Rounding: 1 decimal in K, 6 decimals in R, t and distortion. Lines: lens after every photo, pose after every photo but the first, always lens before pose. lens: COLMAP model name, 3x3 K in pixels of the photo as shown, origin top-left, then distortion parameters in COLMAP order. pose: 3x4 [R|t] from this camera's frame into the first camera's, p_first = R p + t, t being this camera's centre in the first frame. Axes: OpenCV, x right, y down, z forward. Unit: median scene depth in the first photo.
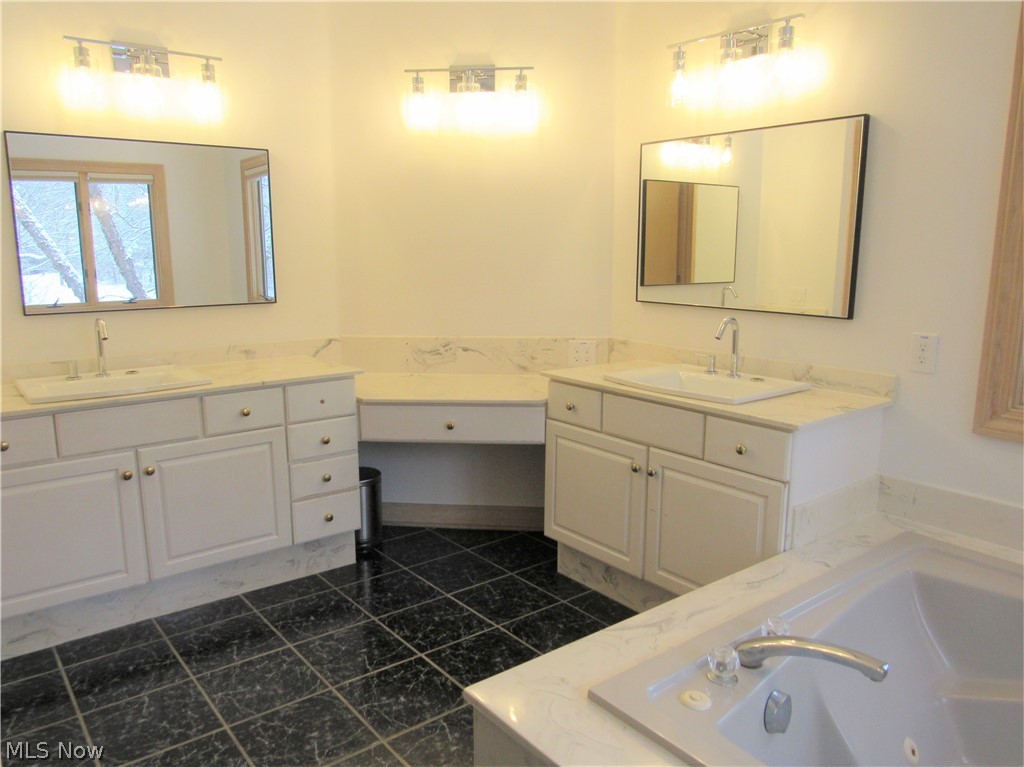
lens RADIAL K [[764.2, 0, 512.0], [0, 764.2, 383.5], [0, 0, 1]] dist [-0.014773, -0.002275]
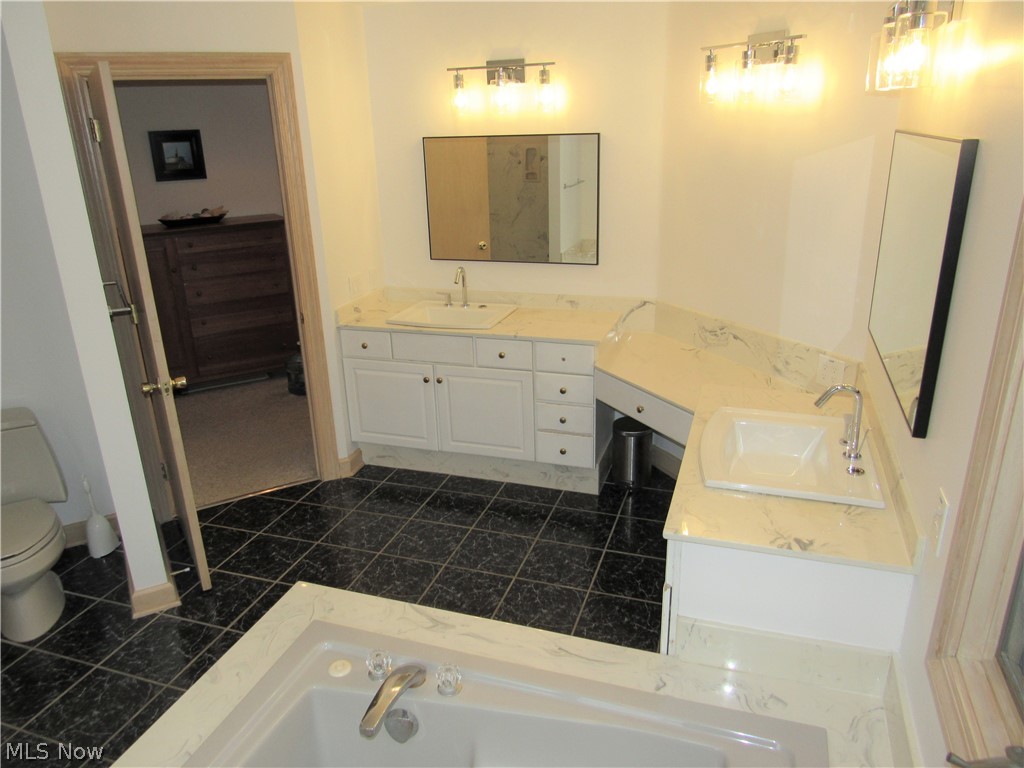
lens RADIAL K [[749.0, 0, 512.0], [0, 749.0, 384.0], [0, 0, 1]] dist [-0.007173, 0.002620]
pose [[0.539300, 0.267445, -0.798516, 0.672615], [-0.123514, 0.963095, 0.239148, -0.214203], [0.833006, -0.030344, 0.552431, 0.274801]]
